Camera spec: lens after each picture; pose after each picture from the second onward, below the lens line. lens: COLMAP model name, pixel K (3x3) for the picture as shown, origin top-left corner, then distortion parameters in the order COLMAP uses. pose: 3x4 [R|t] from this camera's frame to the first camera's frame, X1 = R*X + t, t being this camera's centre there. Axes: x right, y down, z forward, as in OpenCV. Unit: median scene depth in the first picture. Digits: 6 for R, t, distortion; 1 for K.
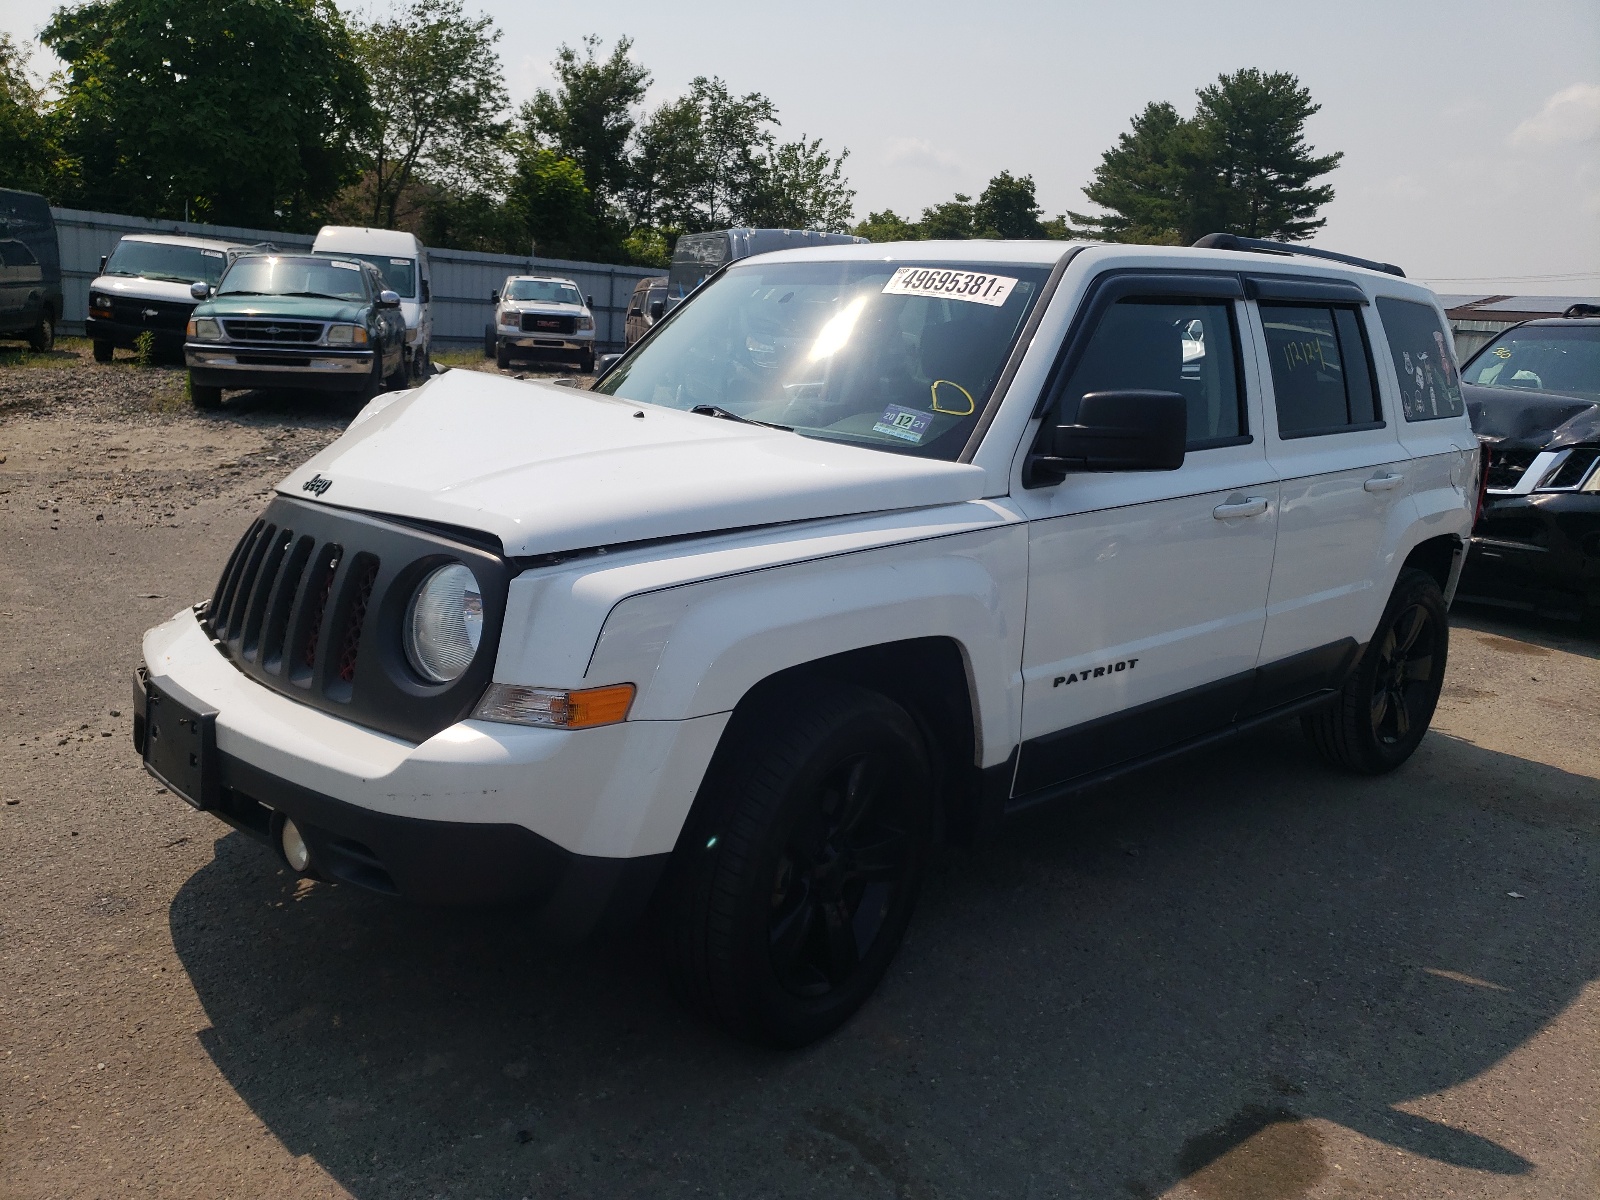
lens RADIAL K [[1244.7, 0, 776.7], [0, 1244.7, 603.6], [0, 0, 1]] dist [0.002214, 0.002151]
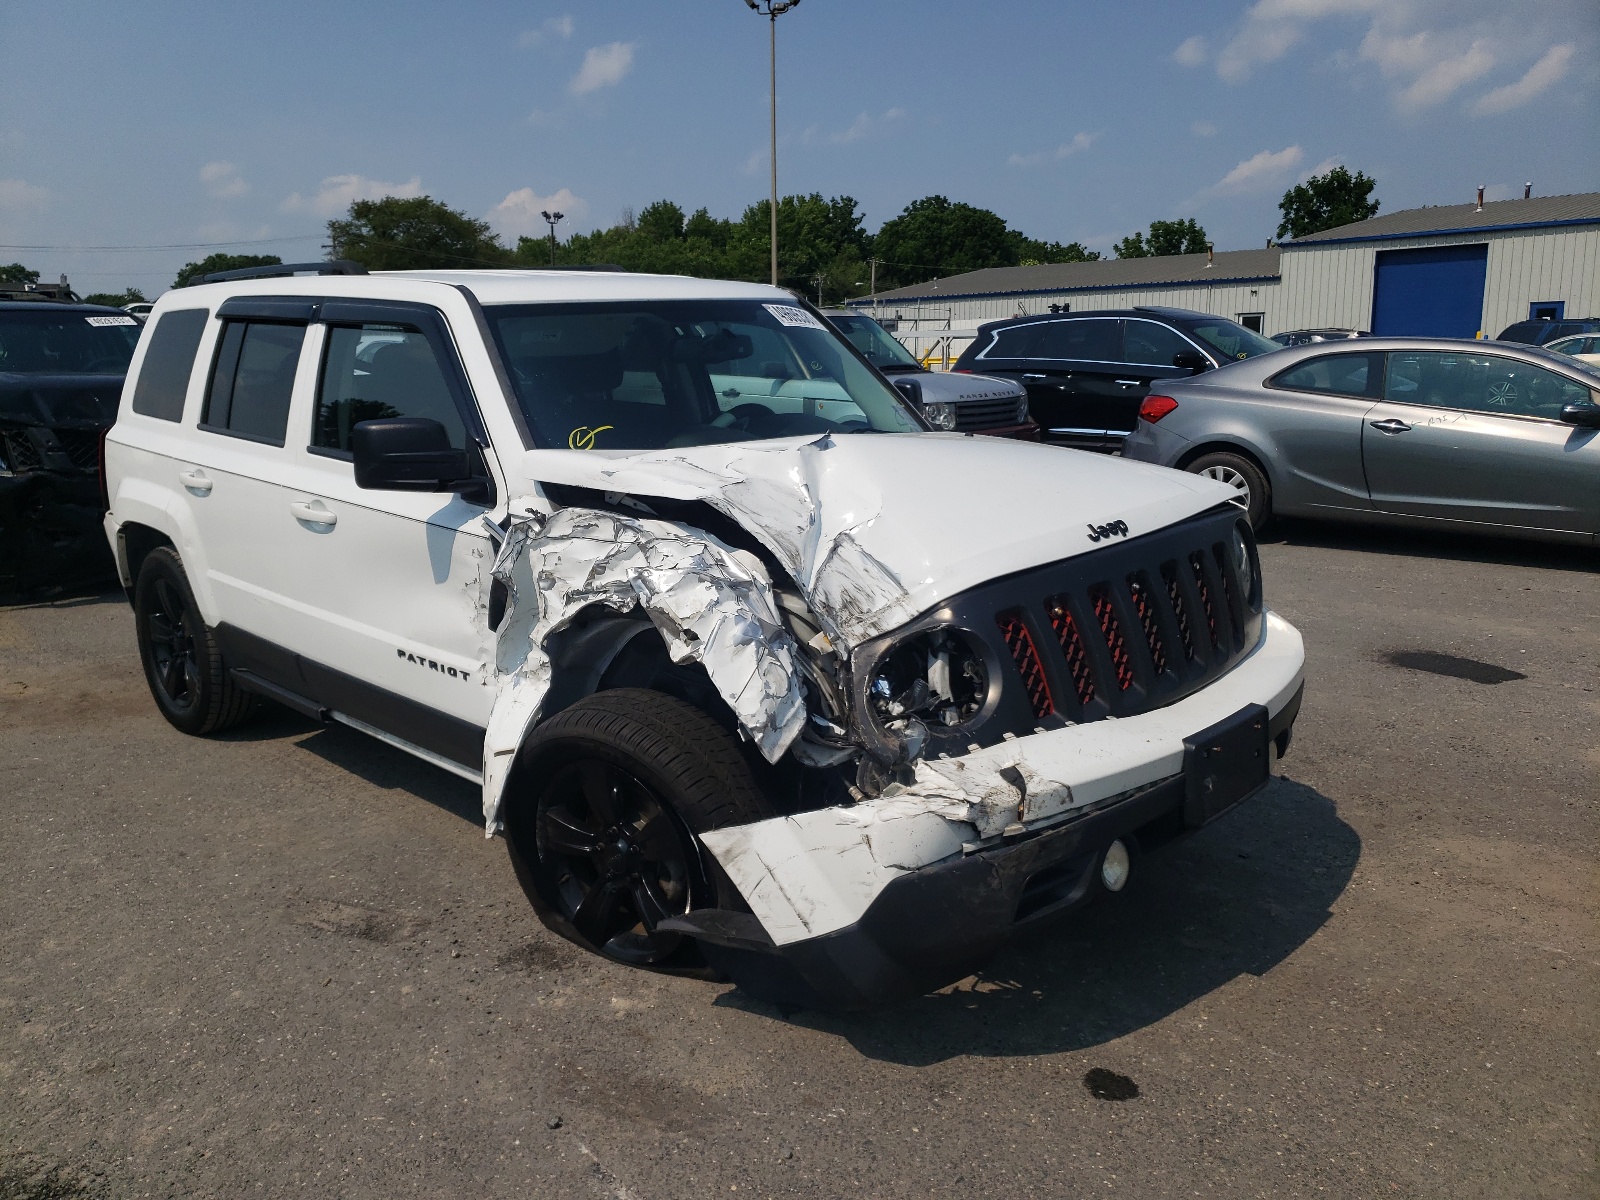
lens RADIAL K [[1282.5, 0, 800.0], [0, 1282.5, 600.0], [0, 0, 1]] dist [-0.001679, 0.002194]
pose [[-0.059440, -0.263077, 0.962942, -1.720916], [0.223608, 0.936625, 0.269690, -0.476067], [-0.972865, 0.231352, 0.003153, 1.508828]]
